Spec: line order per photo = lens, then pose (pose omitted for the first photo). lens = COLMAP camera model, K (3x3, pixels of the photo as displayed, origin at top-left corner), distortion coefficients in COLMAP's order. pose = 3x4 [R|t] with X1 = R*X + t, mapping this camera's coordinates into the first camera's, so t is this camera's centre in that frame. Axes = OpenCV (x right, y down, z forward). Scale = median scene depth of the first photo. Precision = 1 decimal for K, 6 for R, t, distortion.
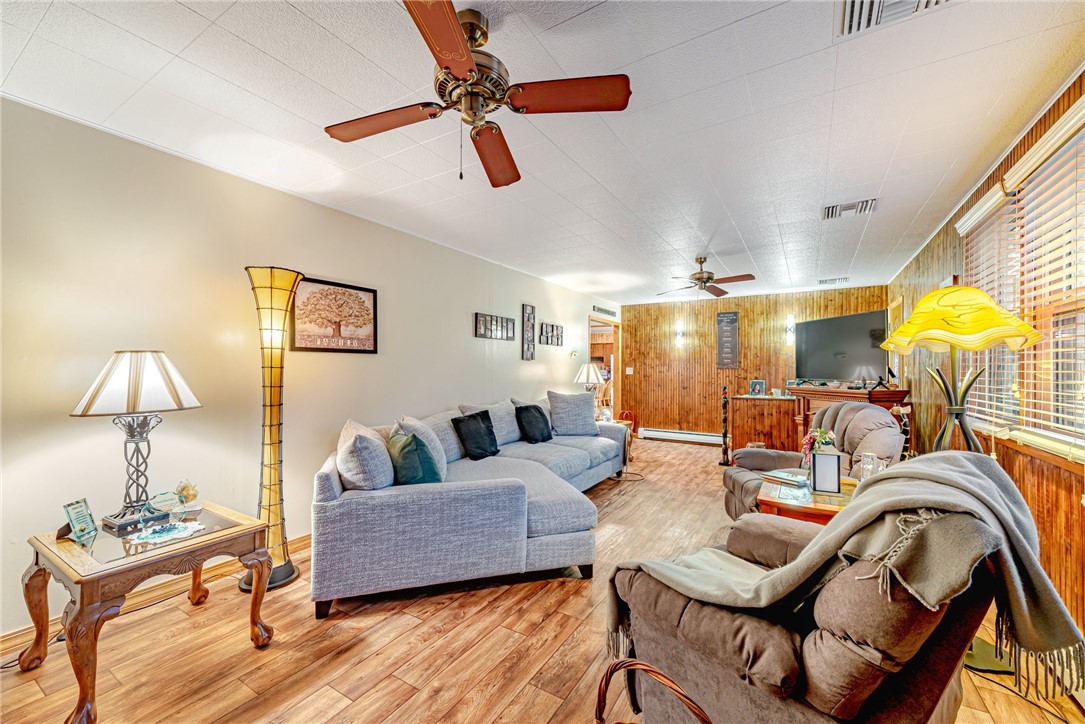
lens RADIAL K [[435.1, 0, 548.8], [0, 435.1, 362.6], [0, 0, 1]] dist [0.017407, -0.000060]
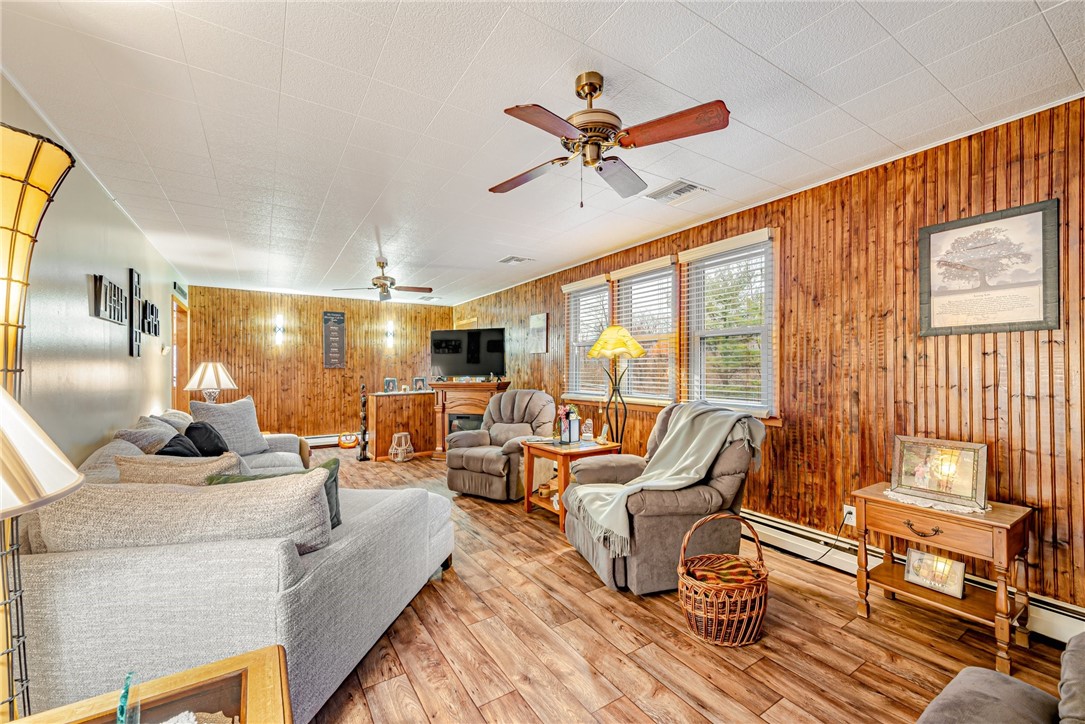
lens RADIAL K [[435.1, 0, 548.8], [0, 435.1, 362.6], [0, 0, 1]] dist [0.017407, -0.000060]
pose [[0.431098, 0.007527, 0.902274, -0.349417], [-0.007697, 0.999960, -0.004664, 0.002070], [-0.902272, -0.004934, 0.431139, 0.151877]]
